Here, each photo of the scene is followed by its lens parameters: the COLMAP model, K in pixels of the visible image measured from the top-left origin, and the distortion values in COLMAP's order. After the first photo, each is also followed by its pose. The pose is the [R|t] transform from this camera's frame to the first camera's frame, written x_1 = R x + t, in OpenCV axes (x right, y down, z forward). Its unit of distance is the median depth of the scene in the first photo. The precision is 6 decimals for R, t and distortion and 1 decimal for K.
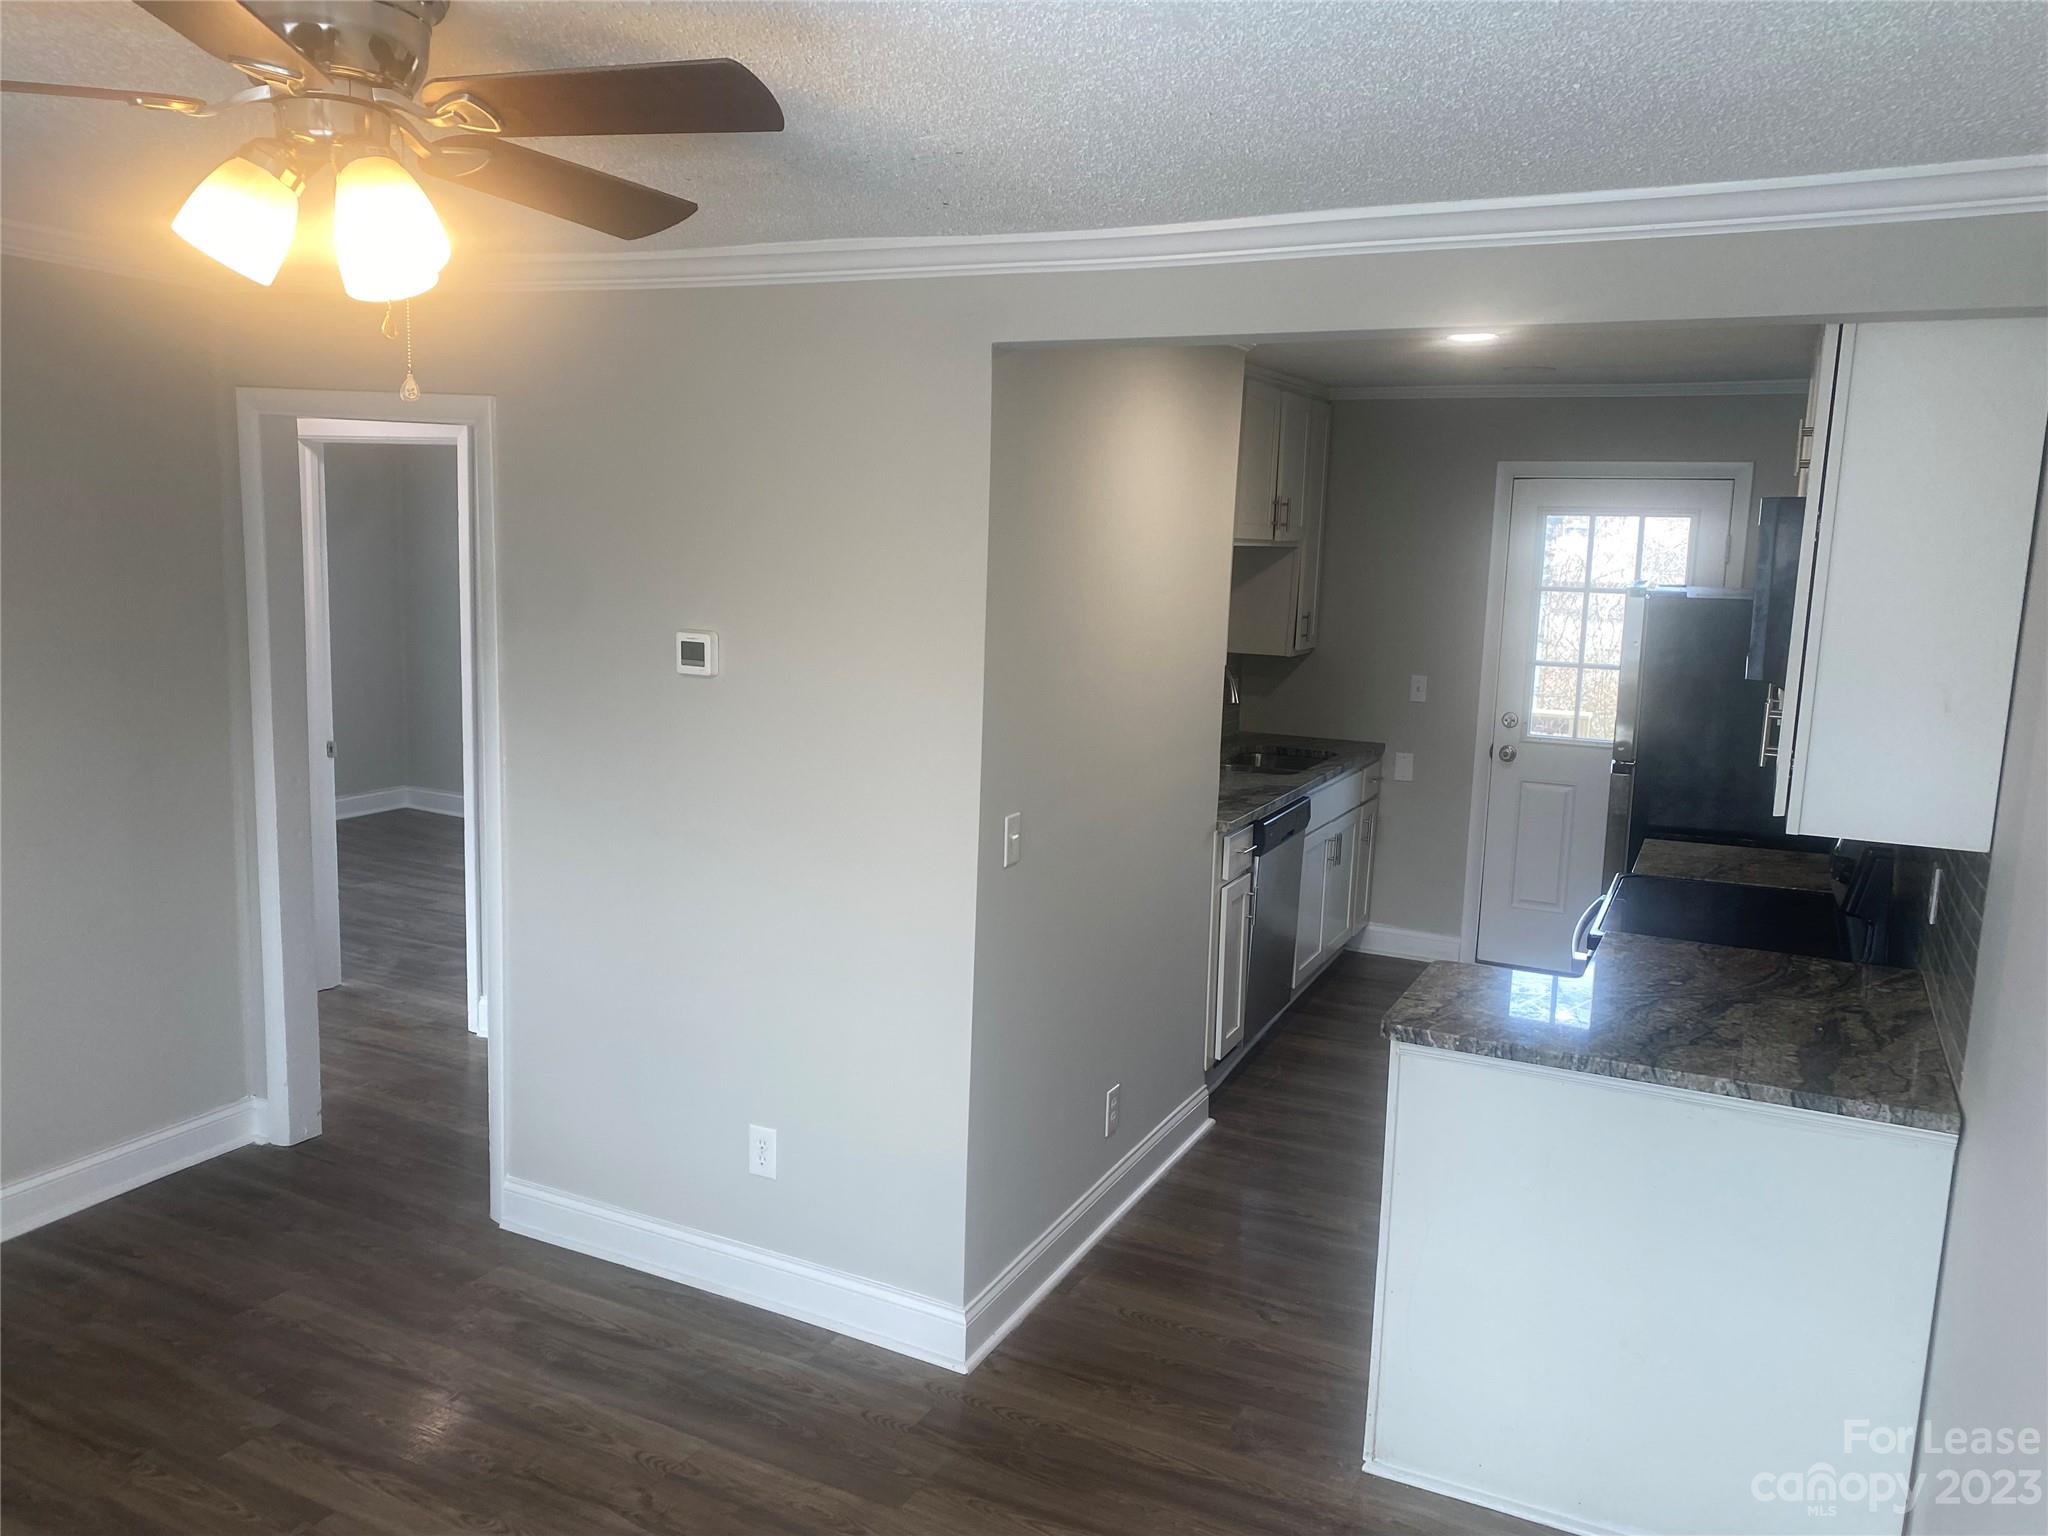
lens RADIAL K [[1575.6, 0, 1008.1], [0, 1575.6, 782.4], [0, 0, 1]] dist [0.025550, -0.001108]
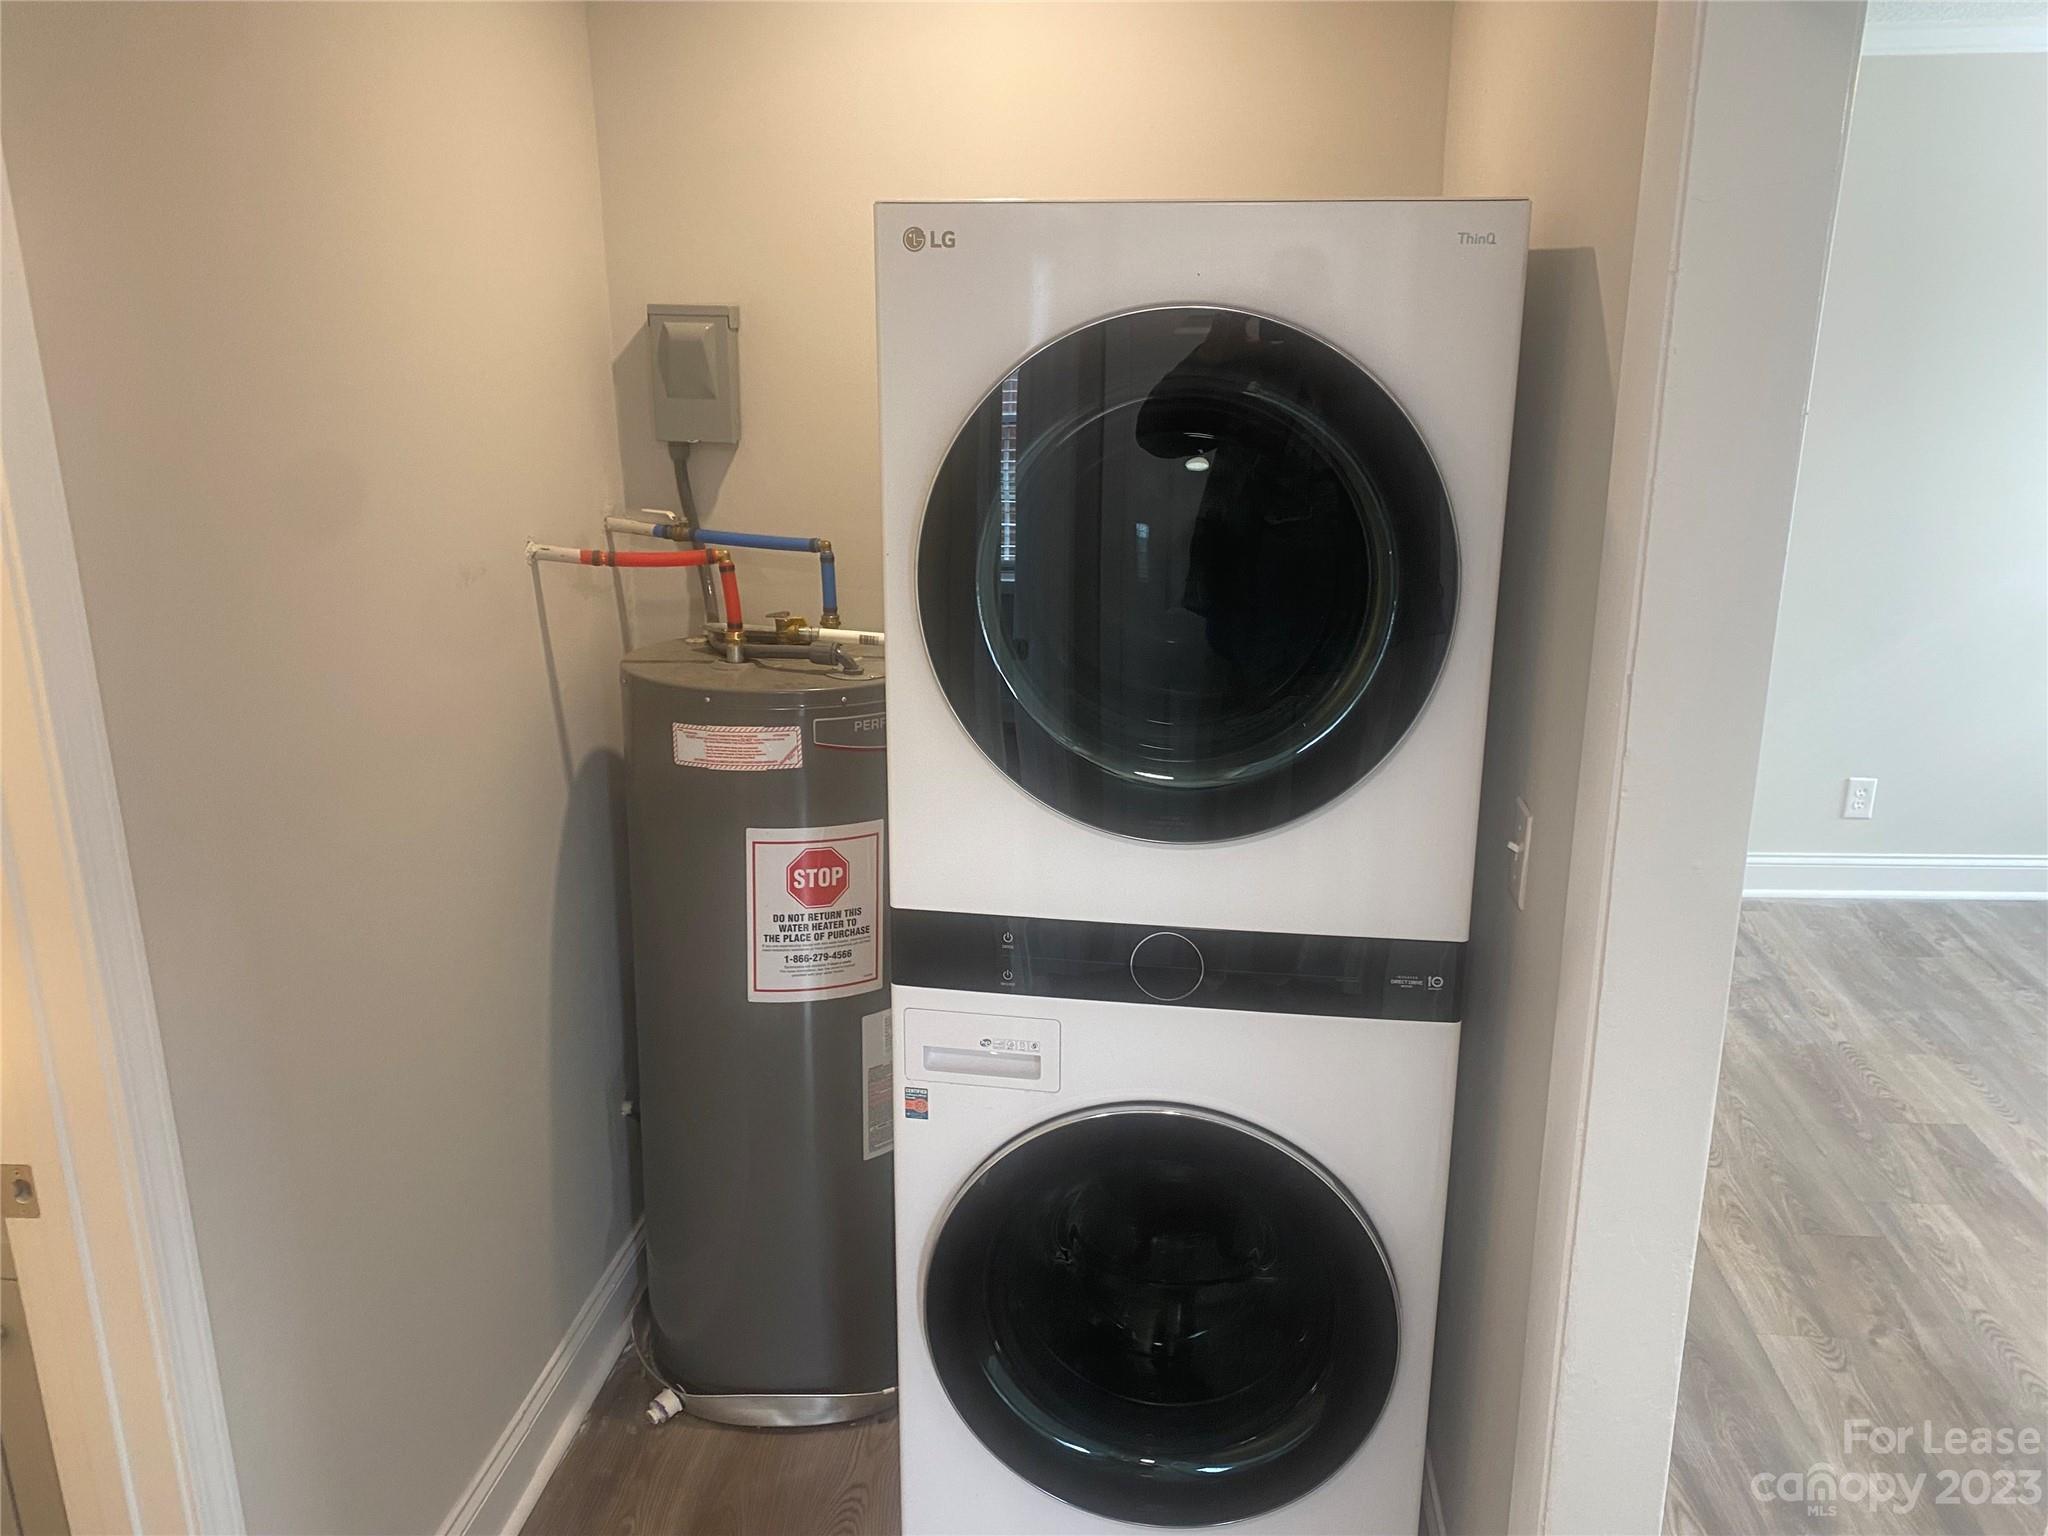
lens RADIAL K [[1575.6, 0, 1019.2], [0, 1575.6, 760.4], [0, 0, 1]] dist [0.025550, -0.001108]
pose [[-0.368793, -0.305222, 0.877970, -0.390384], [0.133317, 0.917415, 0.374935, -0.148029], [-0.919901, 0.255322, -0.297645, 0.842427]]
